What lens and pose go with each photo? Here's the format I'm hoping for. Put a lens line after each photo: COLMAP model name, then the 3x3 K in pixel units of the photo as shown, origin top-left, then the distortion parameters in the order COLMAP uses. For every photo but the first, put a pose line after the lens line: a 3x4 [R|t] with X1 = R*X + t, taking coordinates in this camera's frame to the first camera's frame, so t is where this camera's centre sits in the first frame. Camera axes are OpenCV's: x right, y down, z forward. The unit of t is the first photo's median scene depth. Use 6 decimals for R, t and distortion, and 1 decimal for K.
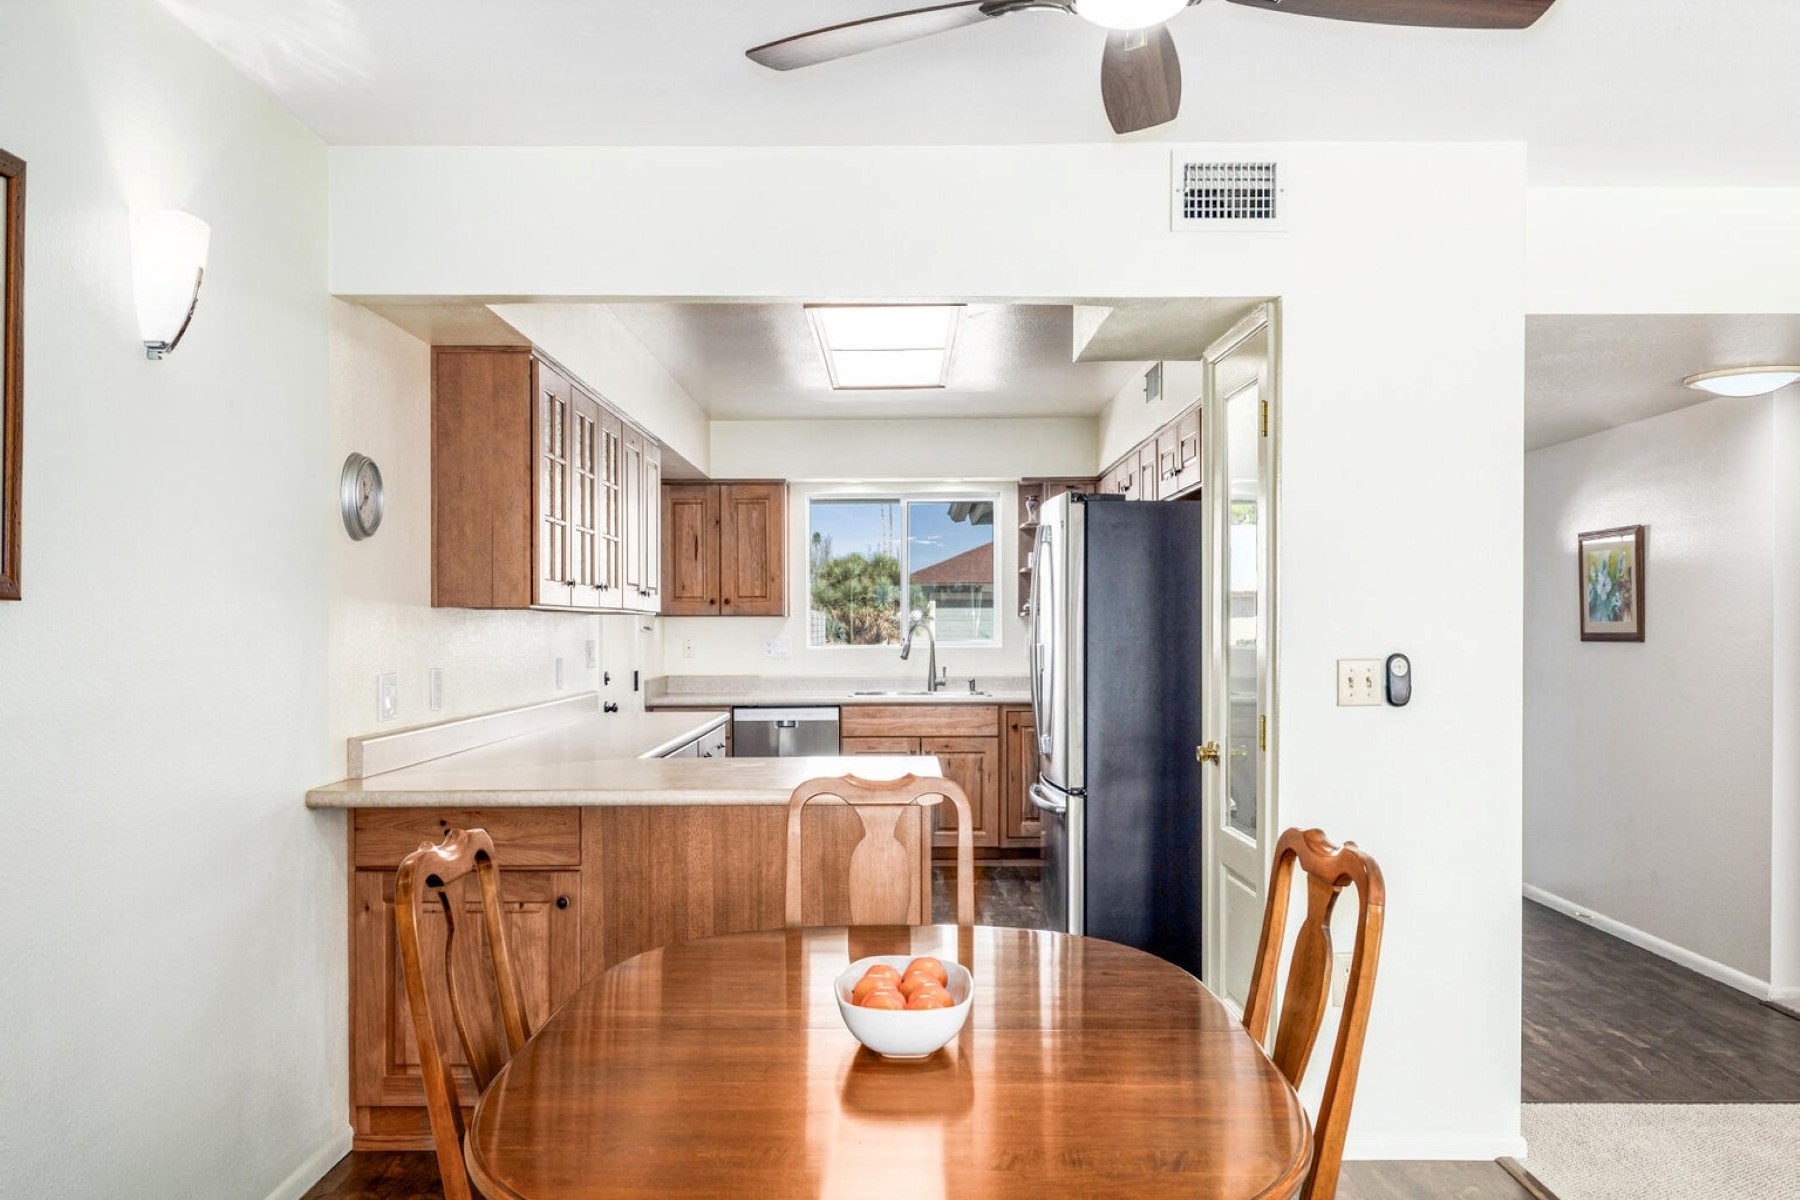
lens RADIAL K [[1470.9, 0, 895.8], [0, 1470.9, 642.7], [0, 0, 1]] dist [0.027695, -0.001270]
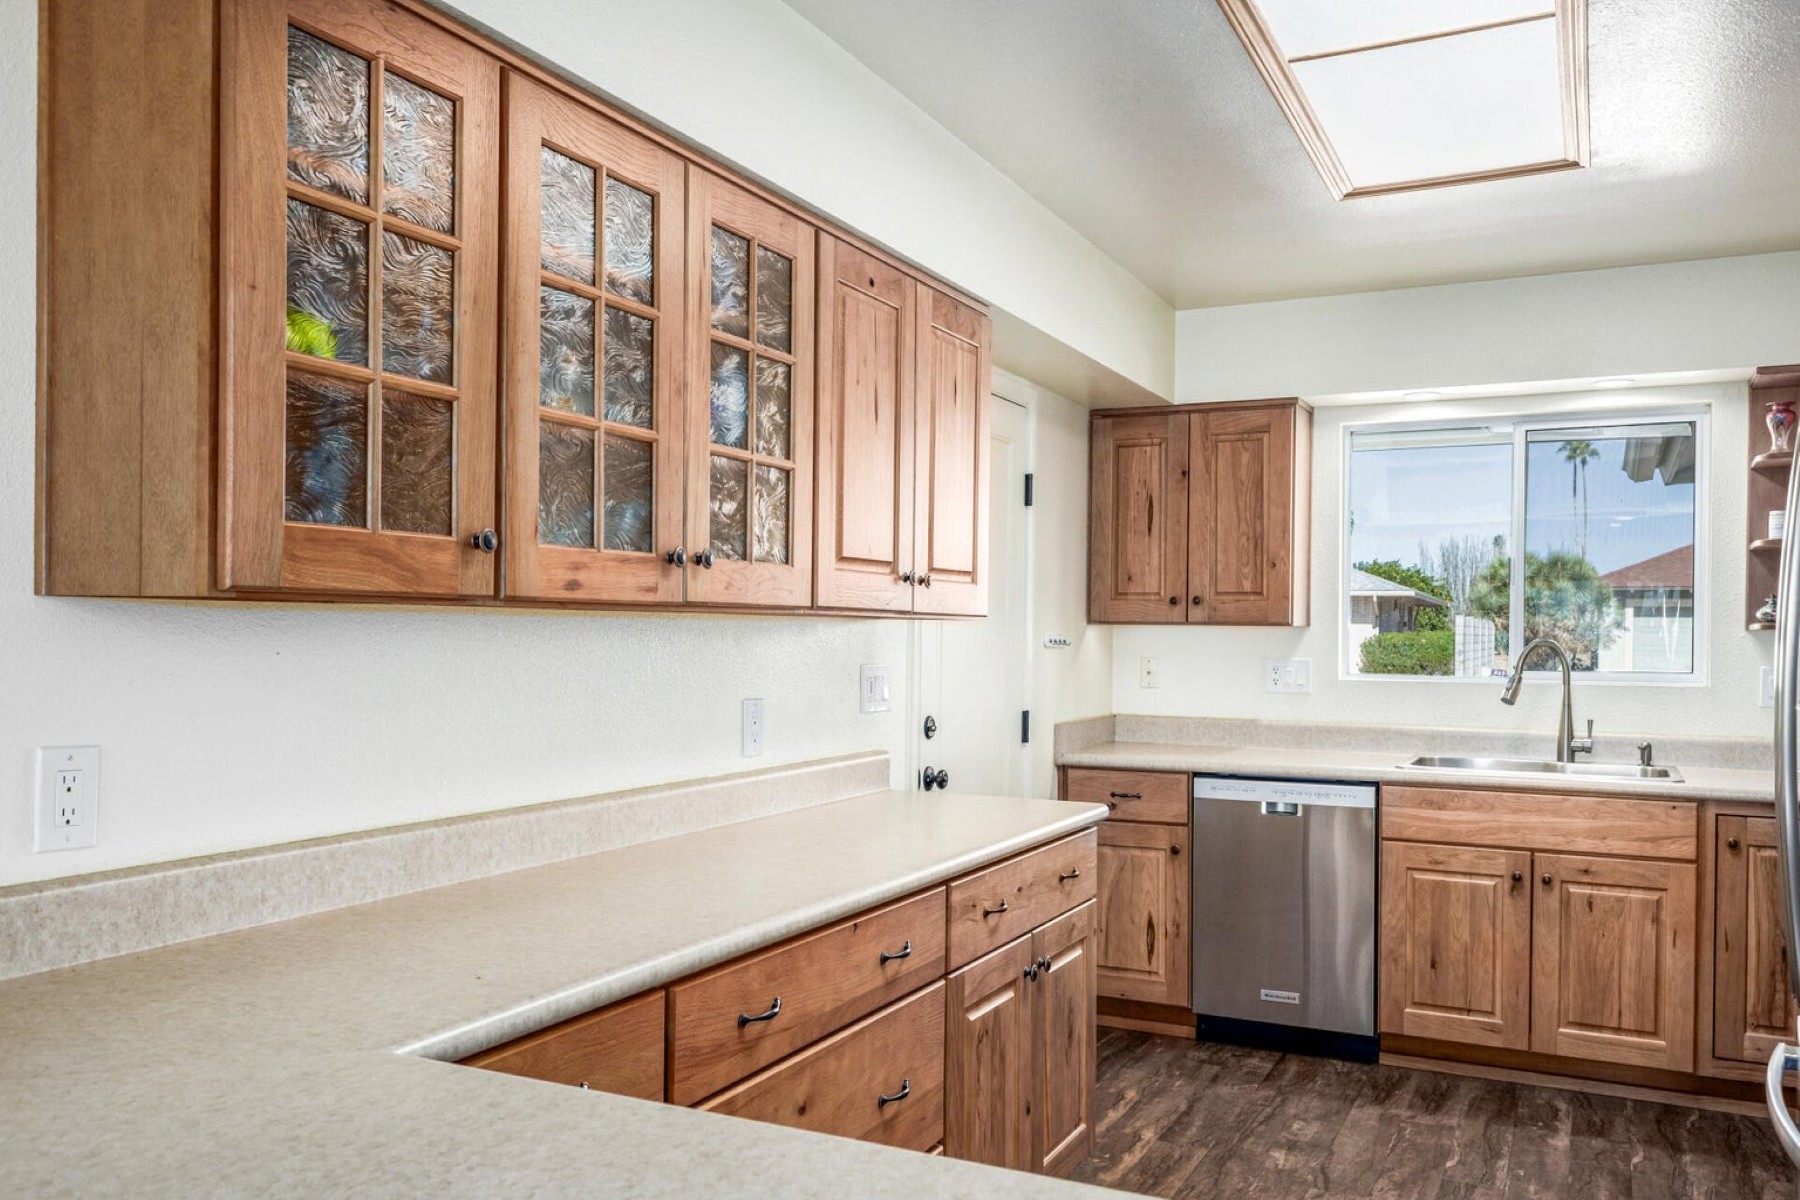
lens RADIAL K [[1399.0, 0, 906.2], [0, 1399.0, 638.8], [0, 0, 1]] dist [0.014367, -0.013558]
pose [[0.897187, 0.016085, -0.441358, 0.036470], [-0.018758, 0.999823, -0.001692, -0.008881], [0.441252, 0.009797, 0.897330, 0.426477]]
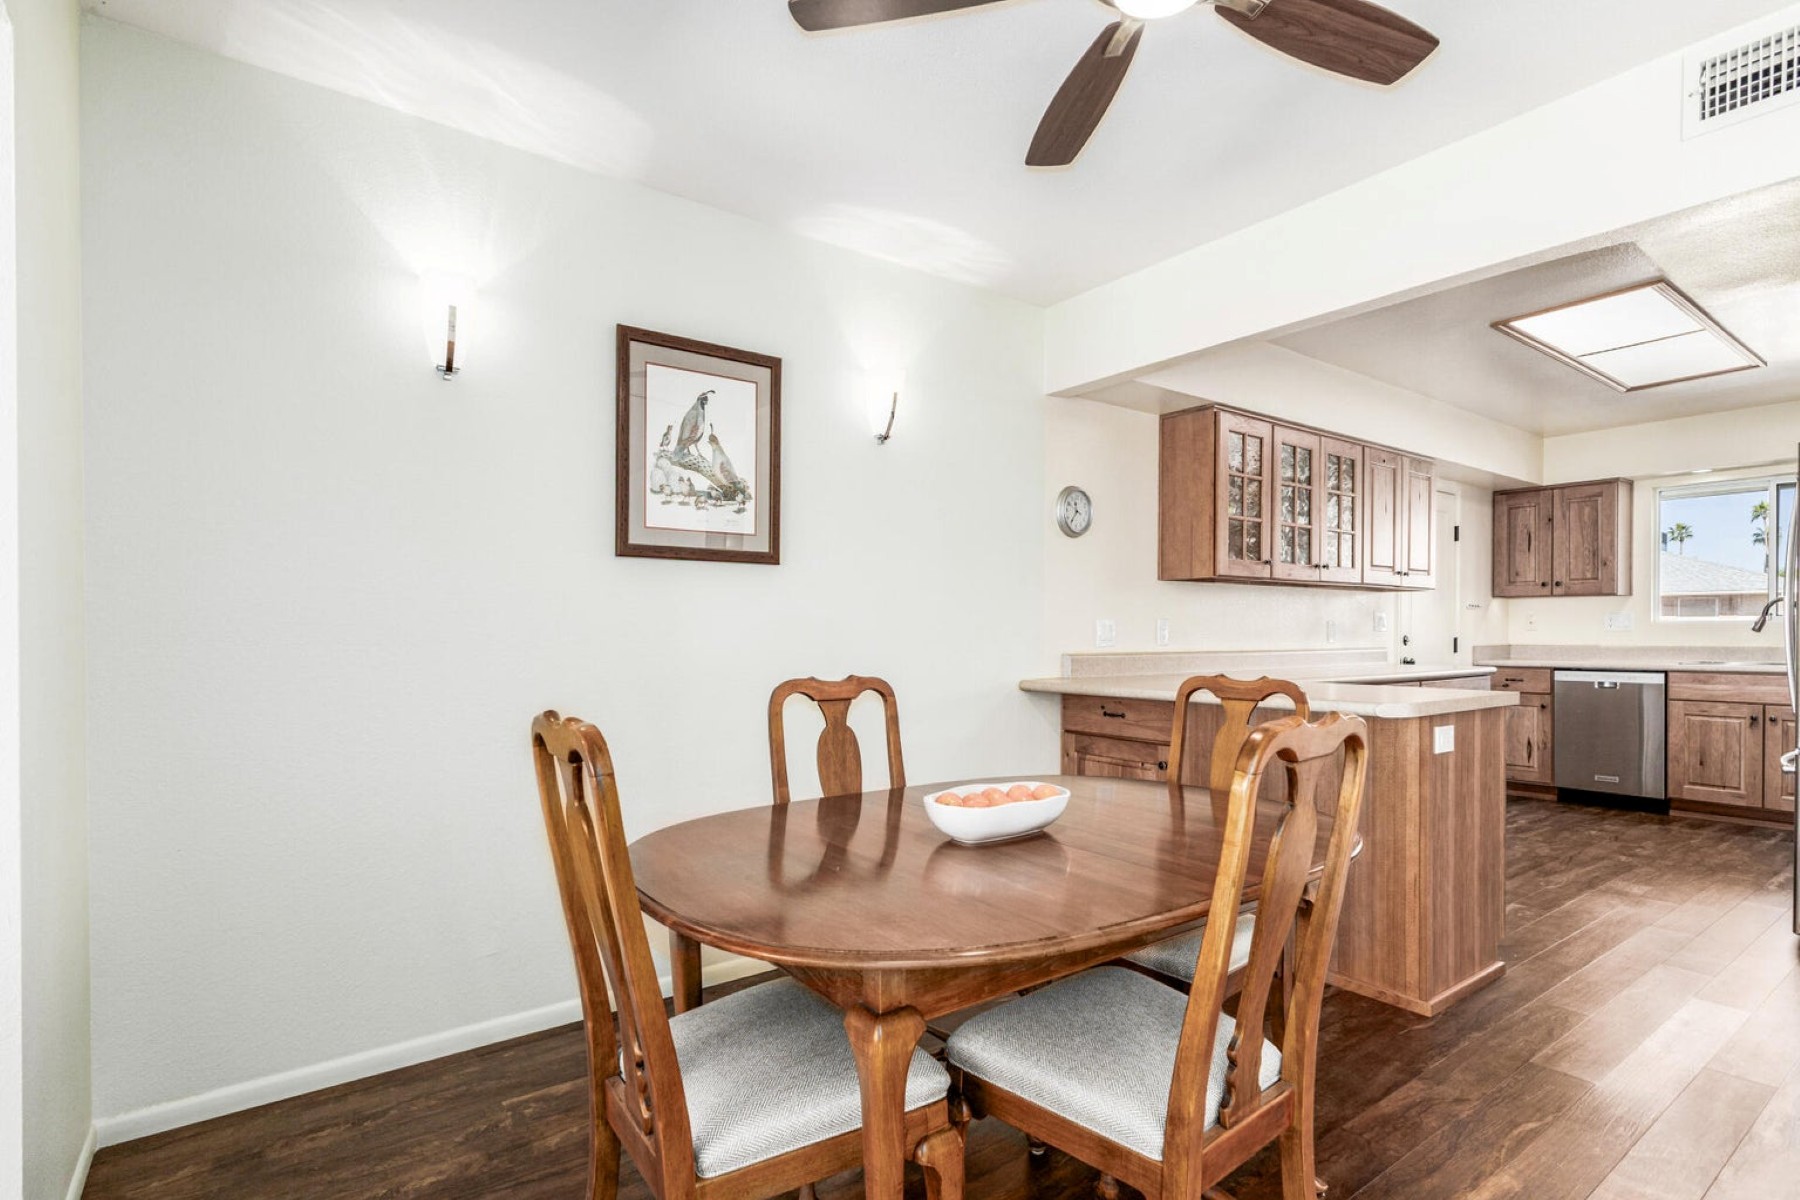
lens RADIAL K [[908.0, 0, 899.9], [0, 908.0, 639.0], [0, 0, 1]] dist [0.021826, -0.008044]
pose [[0.602193, 0.010471, -0.798282, 0.168463], [-0.012020, 0.999920, 0.004049, 0.021772], [0.798260, 0.007157, 0.602271, 0.105421]]
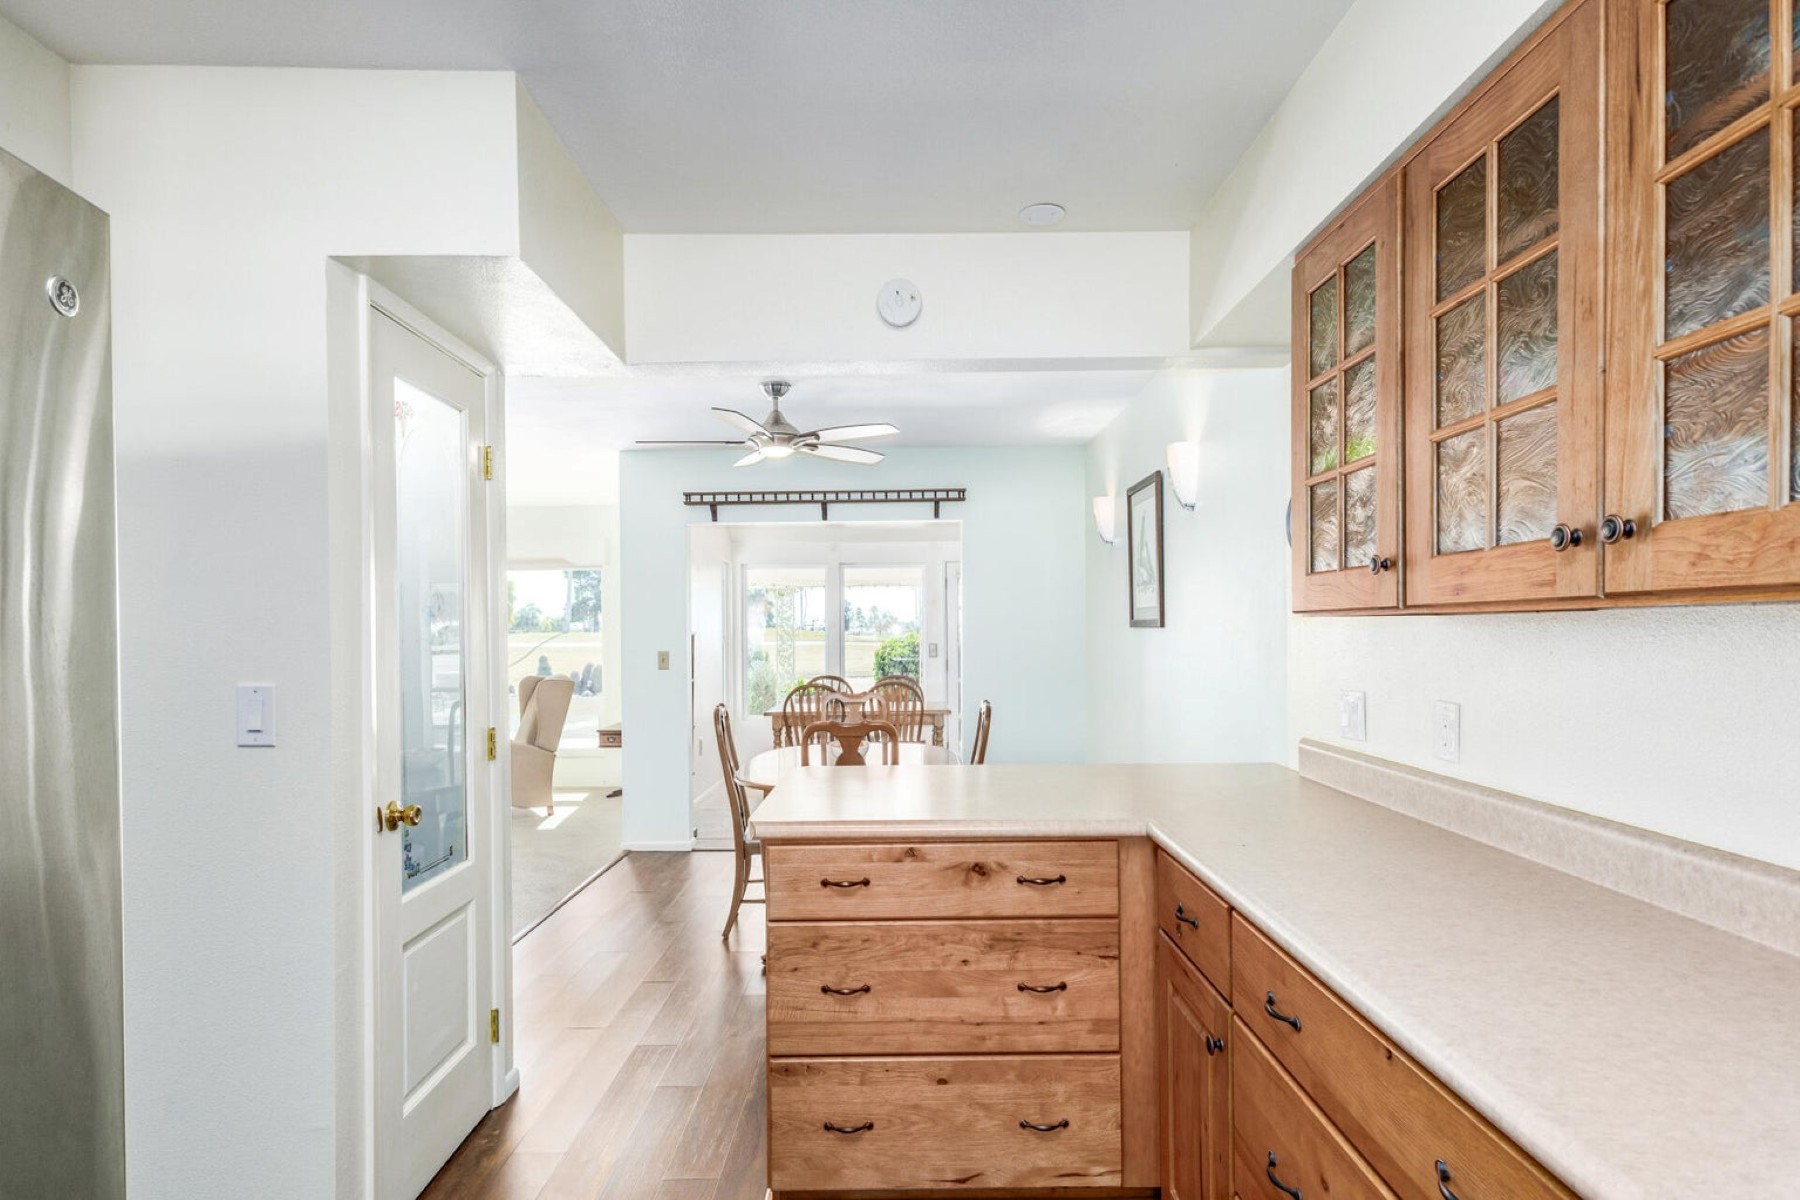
lens RADIAL K [[908.0, 0, 899.9], [0, 908.0, 639.0], [0, 0, 1]] dist [0.021826, -0.008044]
pose [[-0.999941, 0.008860, -0.006264, -0.026997], [0.008754, 0.999820, 0.016861, -0.012587], [0.006413, 0.016805, -0.999838, 0.807823]]
